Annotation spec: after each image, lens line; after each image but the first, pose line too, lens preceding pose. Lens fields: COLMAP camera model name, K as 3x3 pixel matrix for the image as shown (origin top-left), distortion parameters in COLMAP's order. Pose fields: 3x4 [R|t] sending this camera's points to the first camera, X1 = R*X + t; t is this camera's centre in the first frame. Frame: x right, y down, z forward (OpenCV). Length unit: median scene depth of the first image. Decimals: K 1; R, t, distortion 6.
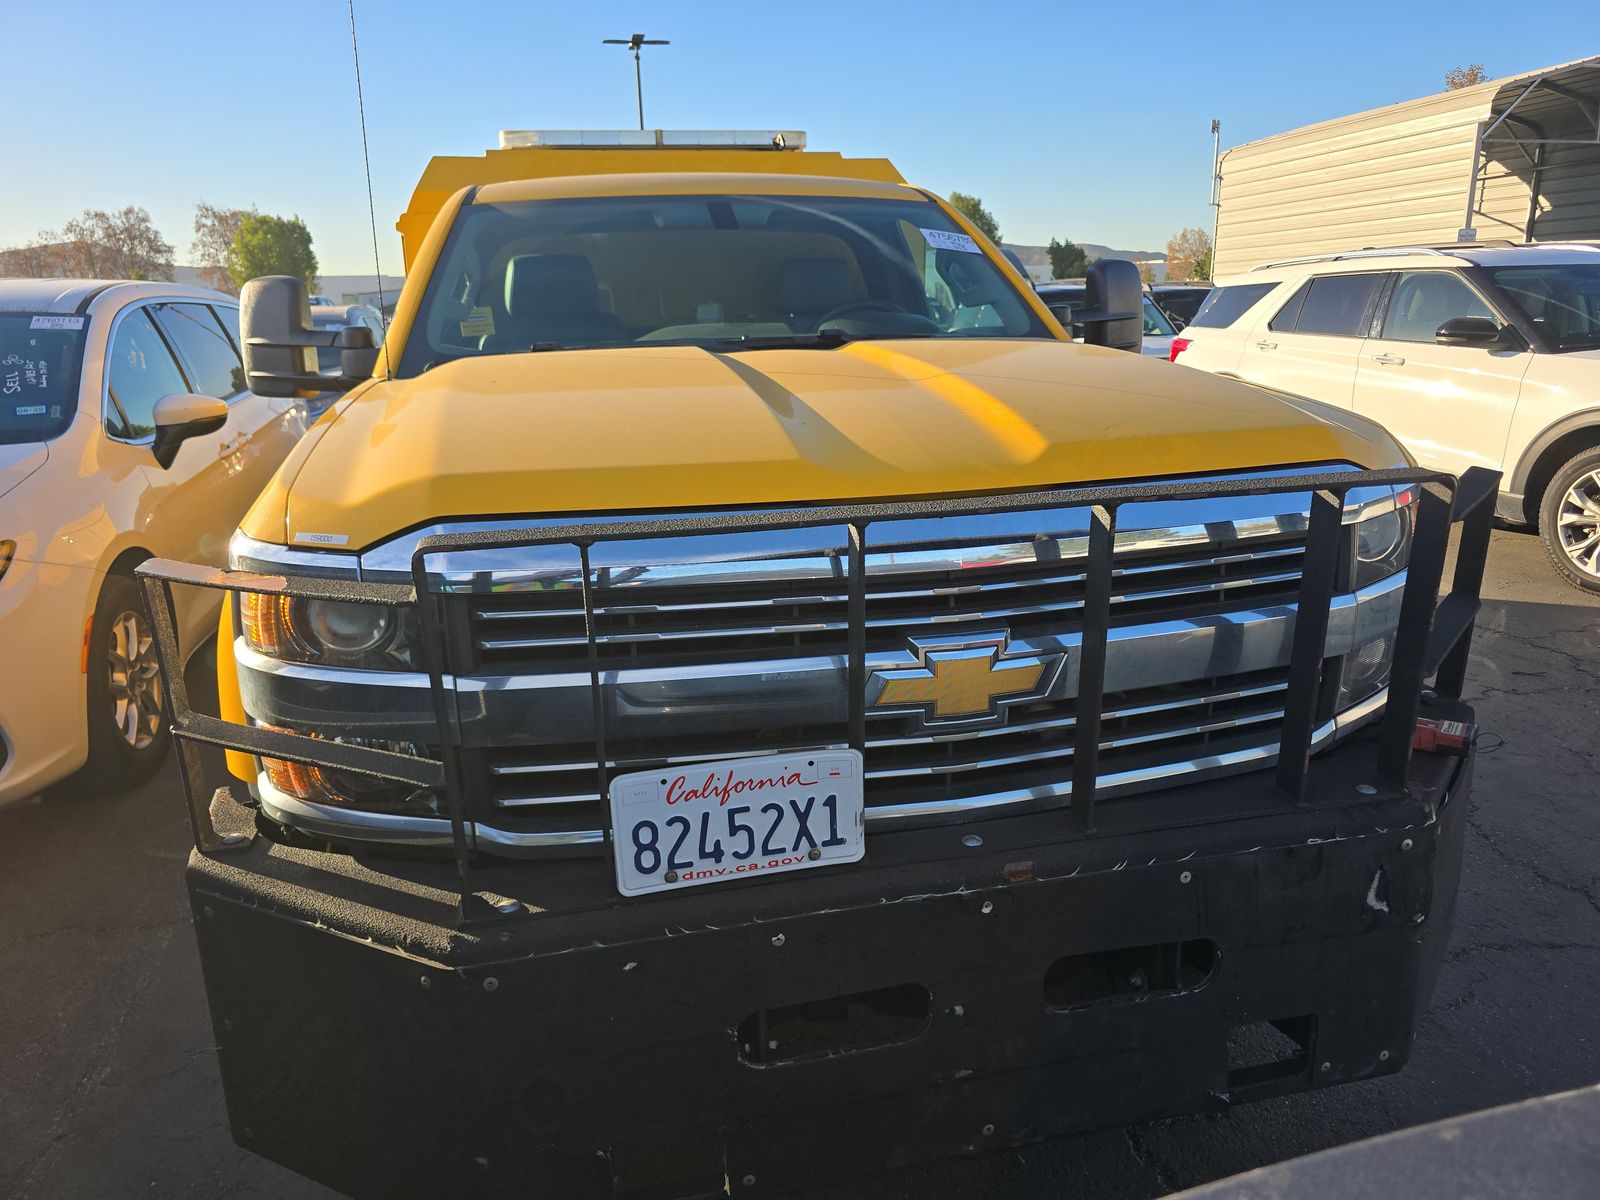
lens RADIAL K [[1091.6, 0, 800.0], [0, 1091.6, 600.0], [0, 0, 1]] dist [0.048557, -0.049279]
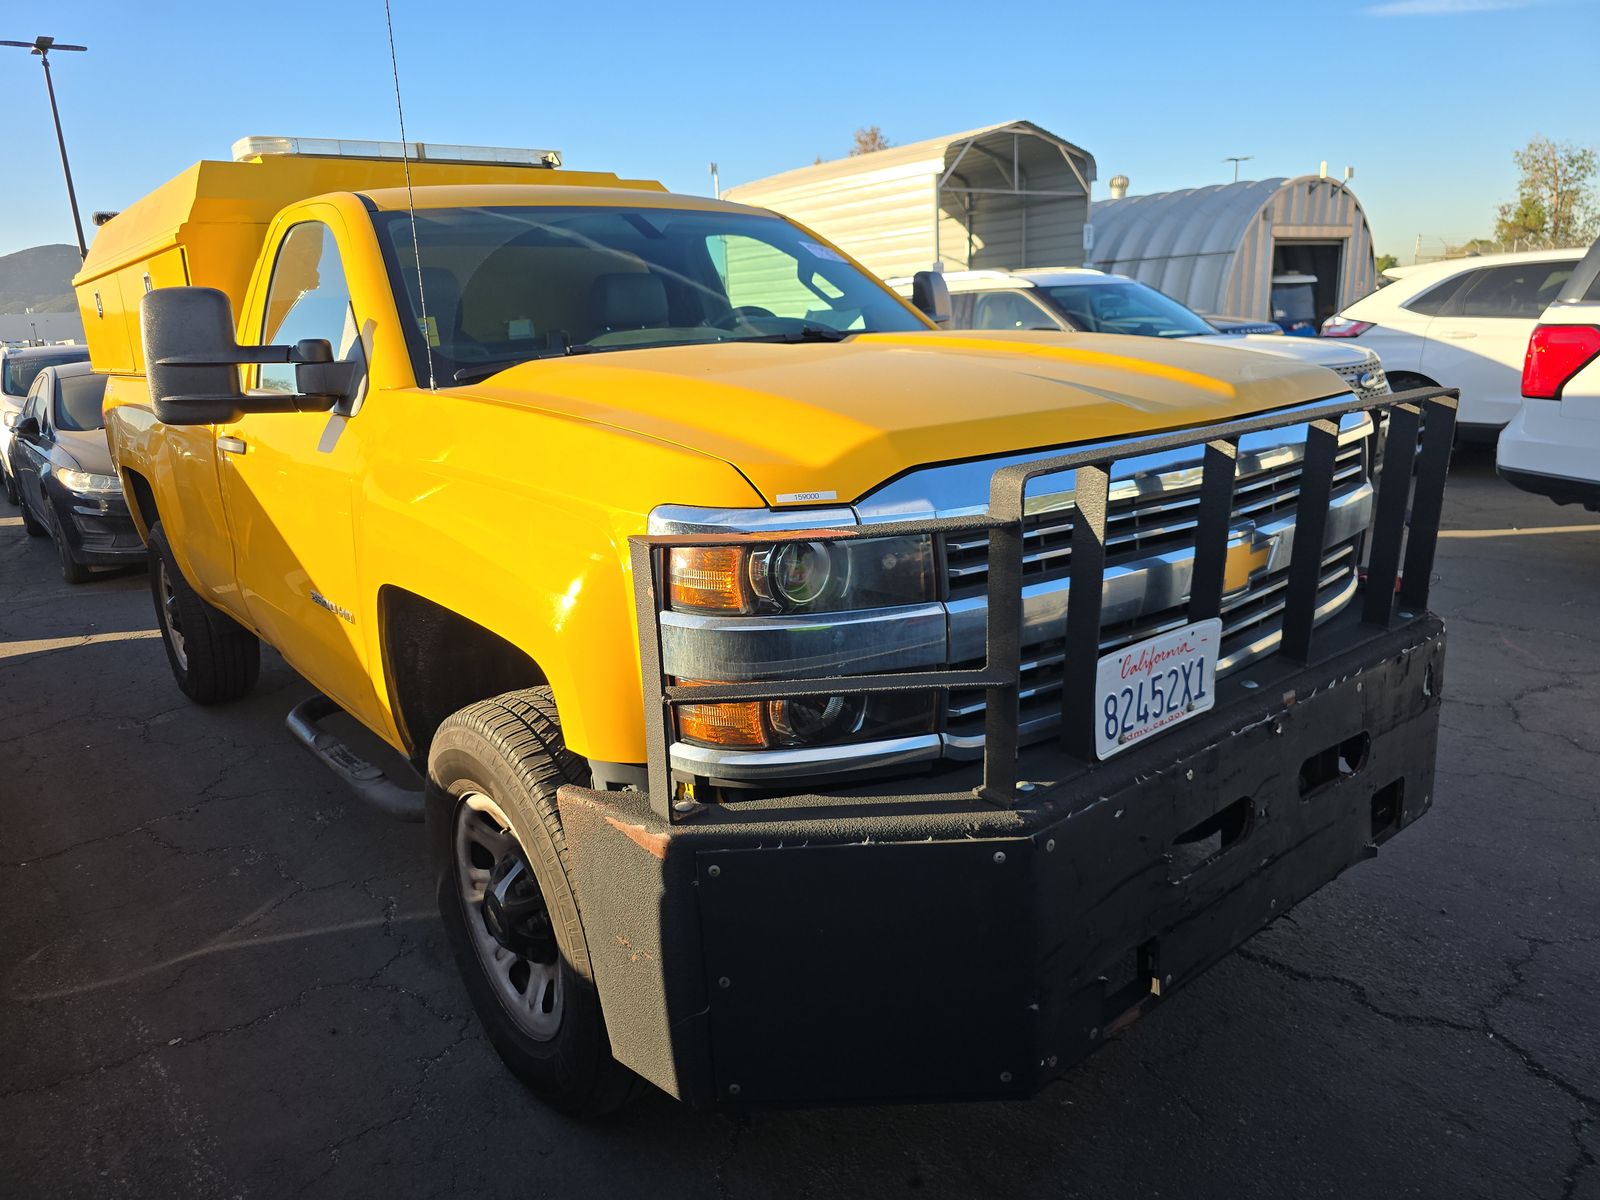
lens RADIAL K [[1106.2, 0, 800.0], [0, 1106.2, 600.0], [0, 0, 1]] dist [0.033426, -0.044488]
pose [[0.897121, -0.125758, 0.423509, -0.925224], [0.138950, 0.990299, -0.000275, 0.045411], [-0.419366, 0.059093, 0.905892, 0.010168]]
